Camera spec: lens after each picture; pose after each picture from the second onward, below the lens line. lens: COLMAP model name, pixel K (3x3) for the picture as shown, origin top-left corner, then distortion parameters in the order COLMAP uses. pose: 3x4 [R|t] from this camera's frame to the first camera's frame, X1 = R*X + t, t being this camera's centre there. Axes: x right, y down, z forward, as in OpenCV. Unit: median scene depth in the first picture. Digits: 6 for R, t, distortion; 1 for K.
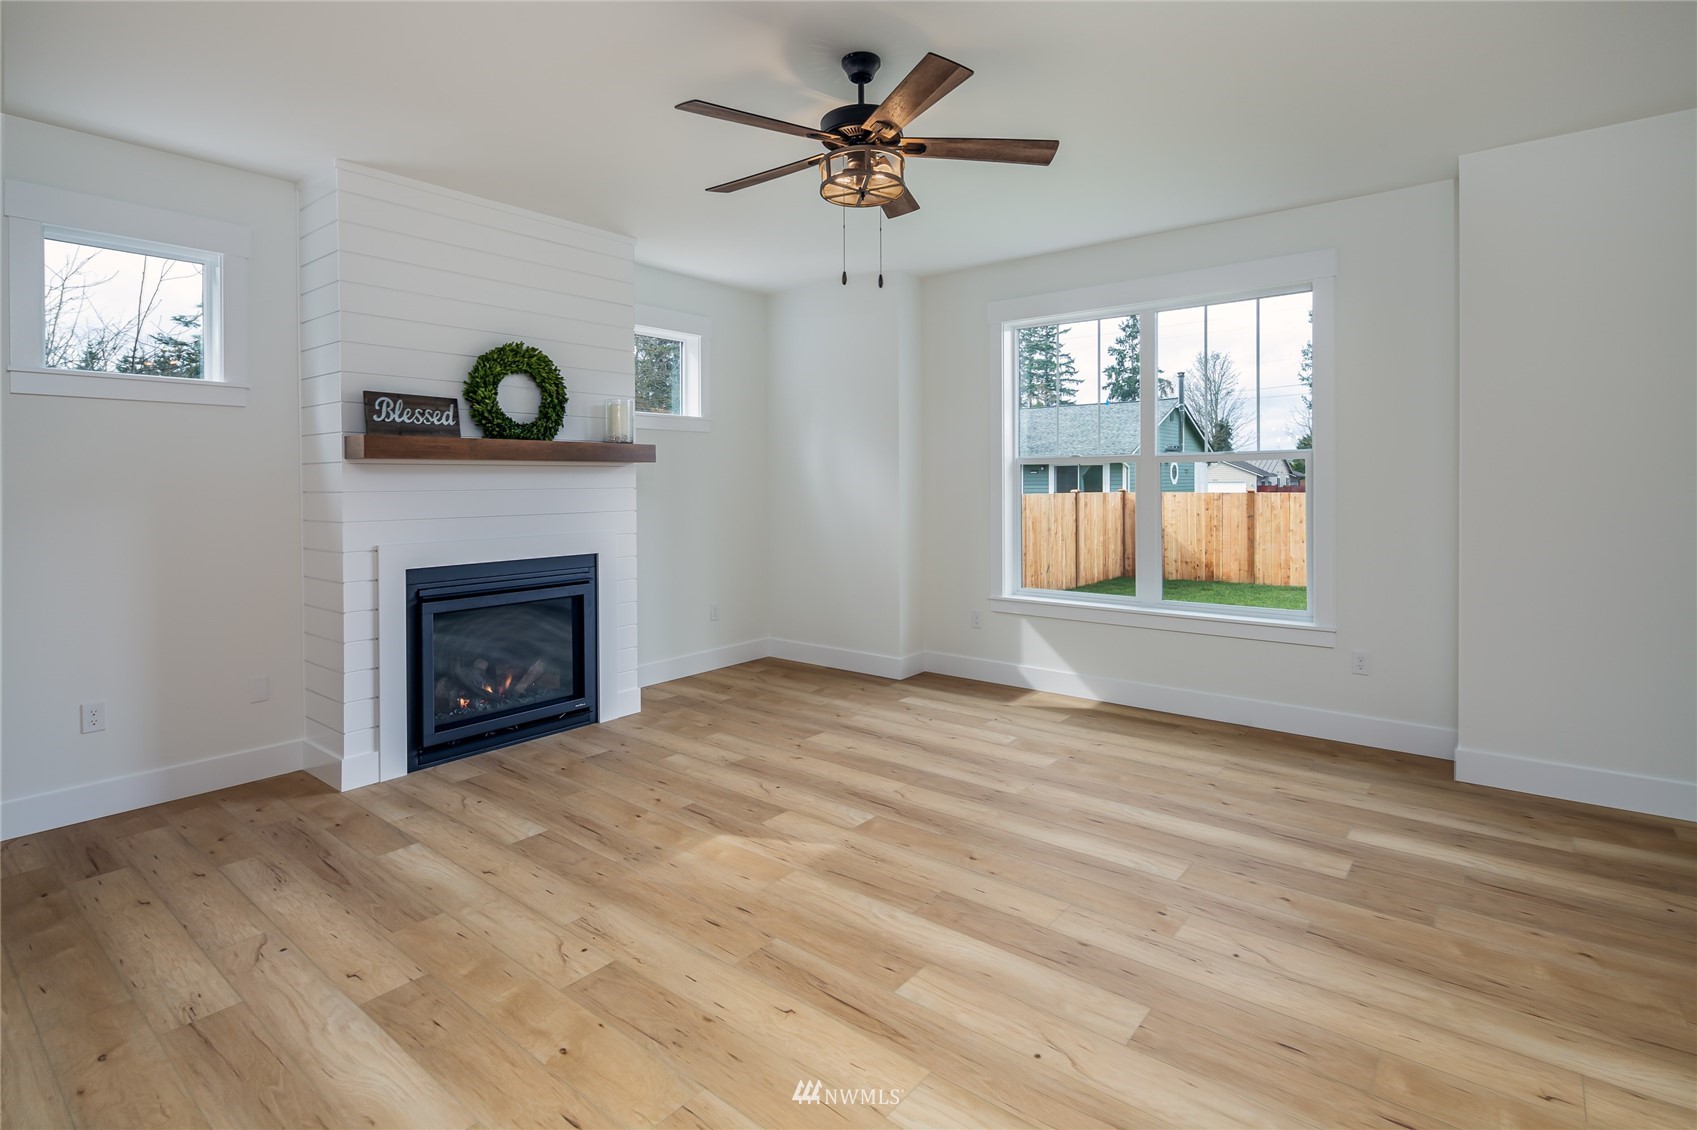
lens RADIAL K [[836.1, 0, 835.6], [0, 836.1, 494.4], [0, 0, 1]] dist [-0.002920, -0.002570]
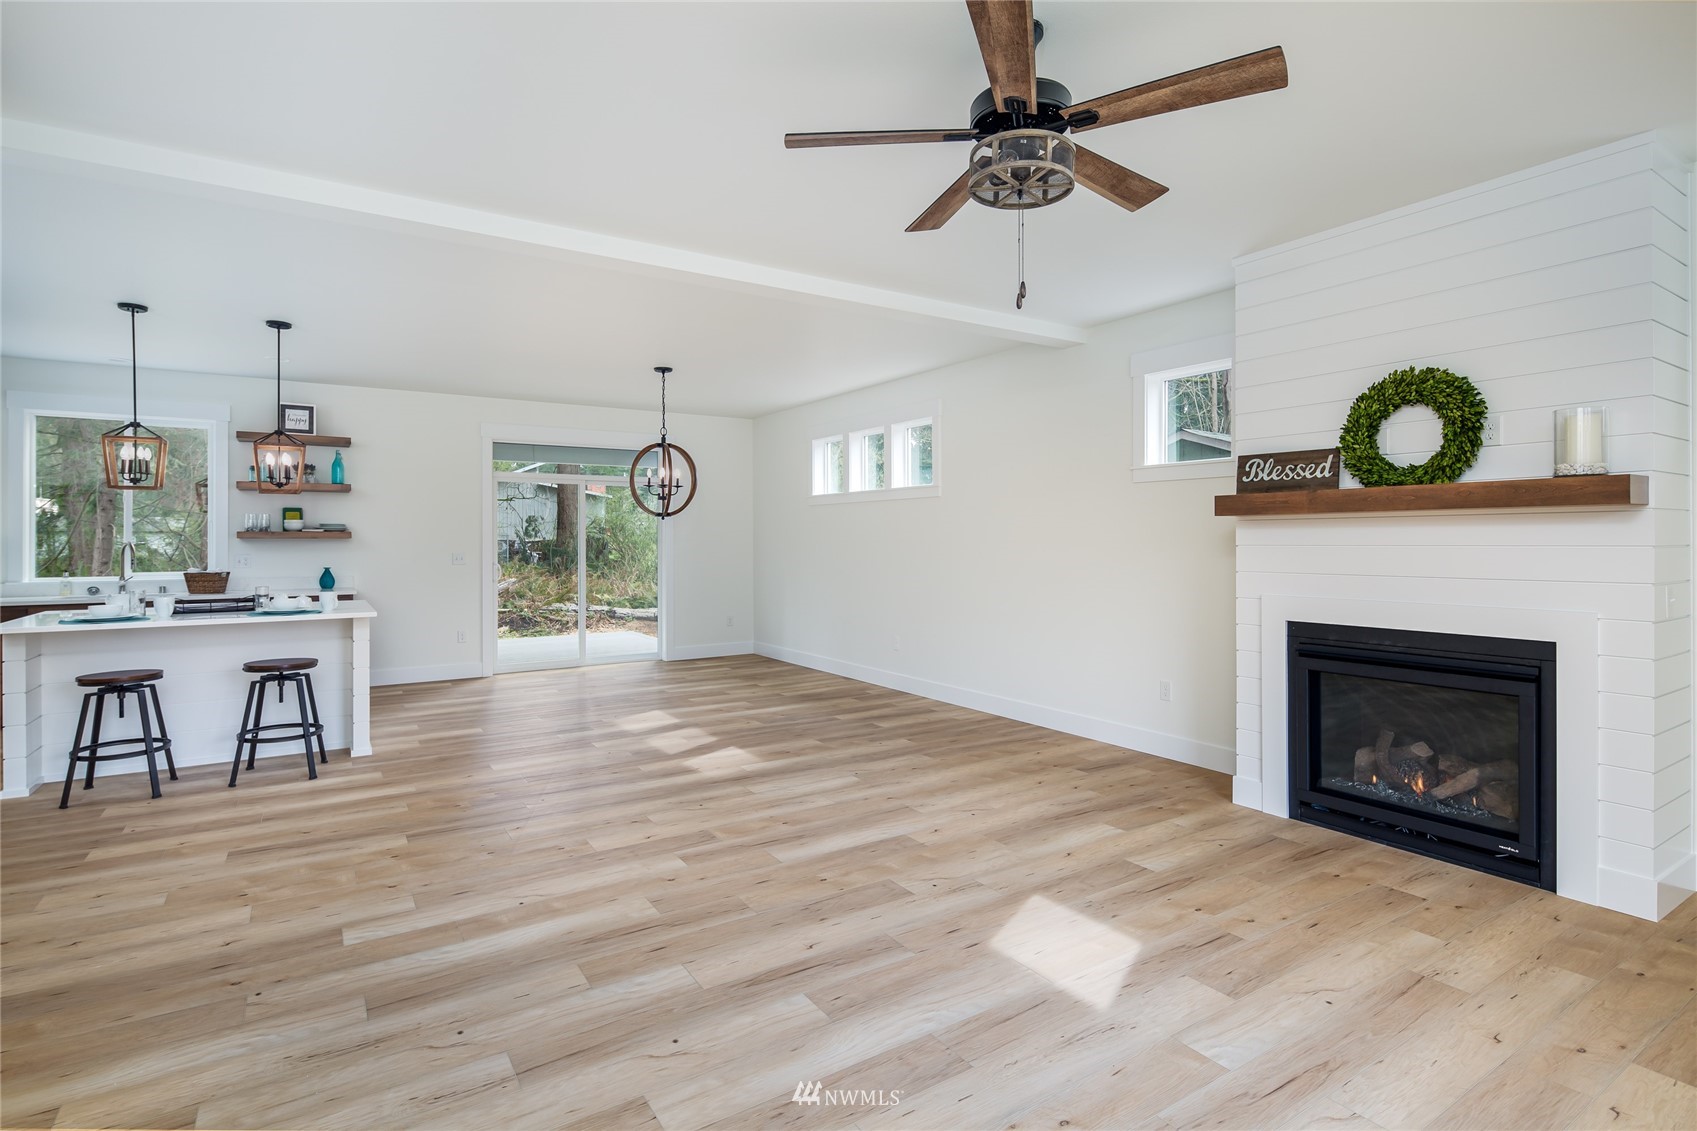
lens RADIAL K [[836.1, 0, 856.2], [0, 836.1, 556.7], [0, 0, 1]] dist [-0.002920, -0.002570]
pose [[-0.301864, 0.029000, -0.952910, 0.668896], [-0.009566, 0.999395, 0.033445, -0.020292], [0.953303, 0.019211, -0.301404, 0.843471]]
